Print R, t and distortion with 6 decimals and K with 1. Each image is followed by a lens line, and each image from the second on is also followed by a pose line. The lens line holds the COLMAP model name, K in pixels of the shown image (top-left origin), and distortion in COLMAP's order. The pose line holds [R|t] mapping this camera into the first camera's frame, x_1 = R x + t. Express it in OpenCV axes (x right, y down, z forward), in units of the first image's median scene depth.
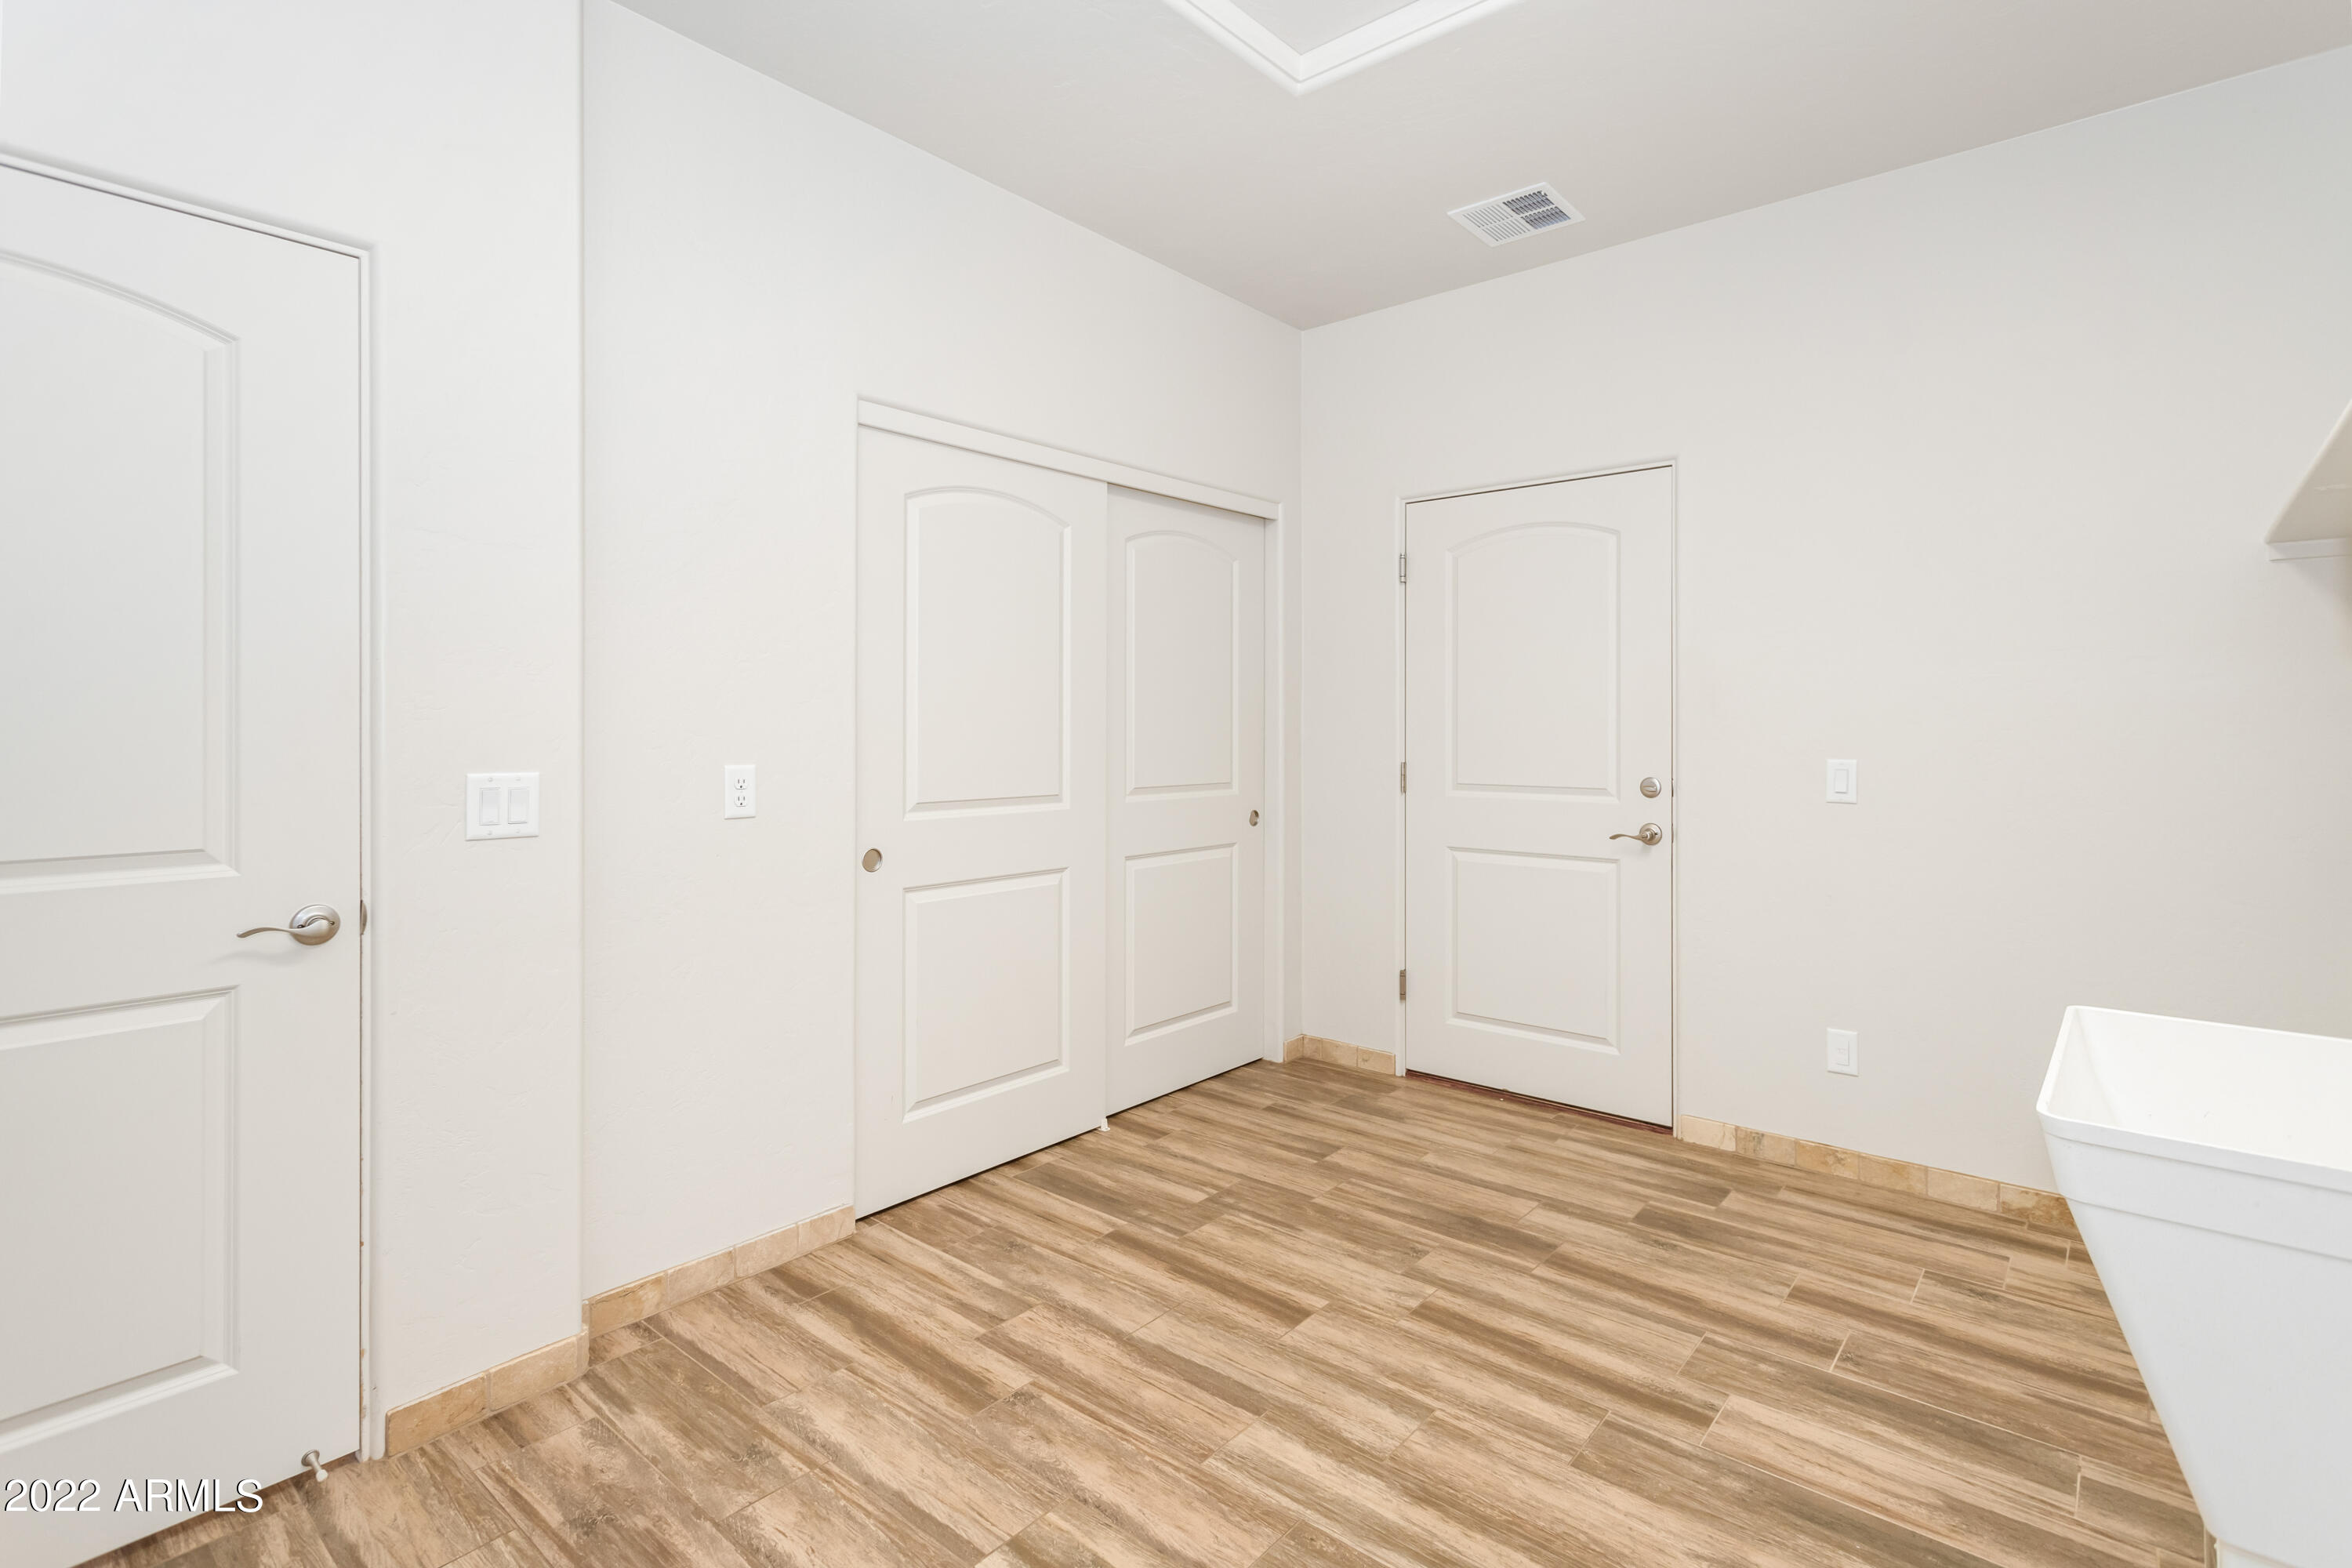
lens RADIAL K [[1129.1, 0, 1198.2], [0, 1129.1, 722.5], [0, 0, 1]] dist [0.004047, 0.001190]
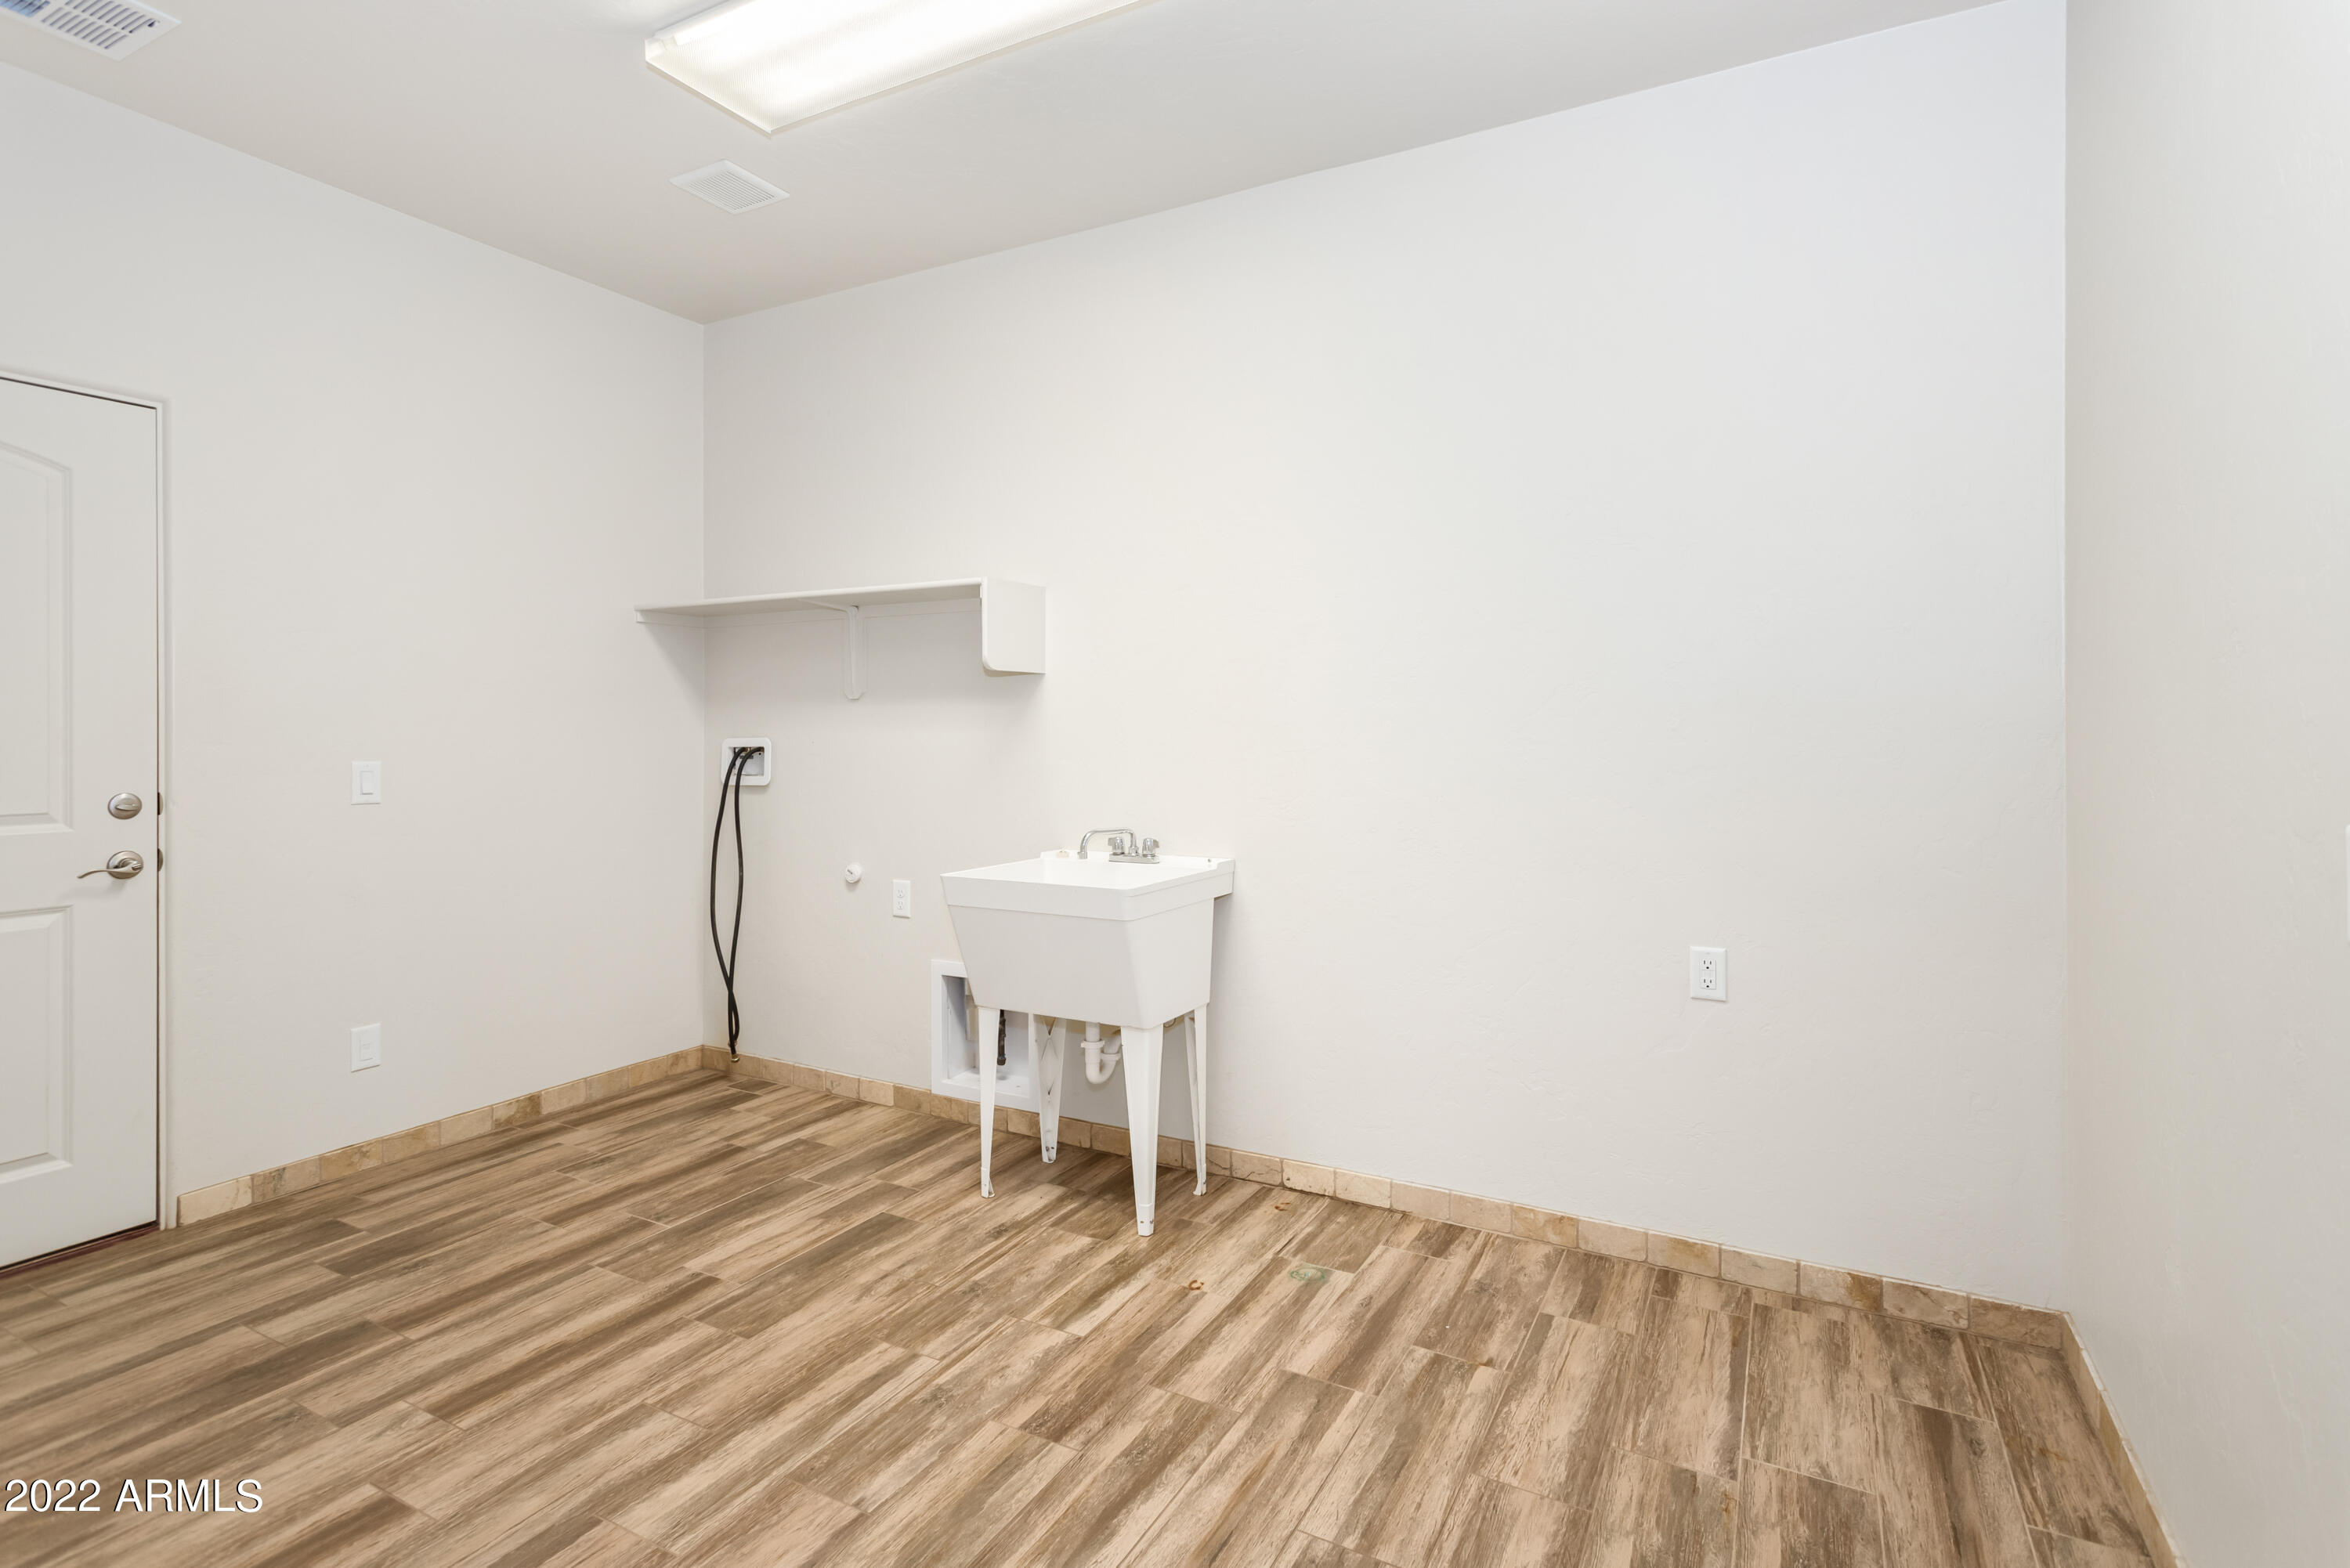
lens RADIAL K [[1128.1, 0, 1181.1], [0, 1128.1, 771.3], [0, 0, 1]] dist [0.004047, 0.001190]
pose [[-0.199183, -0.036082, 0.979298, -0.706183], [-0.004013, 0.999344, 0.036004, 0.002580], [-0.979954, 0.003241, -0.199197, 0.598199]]
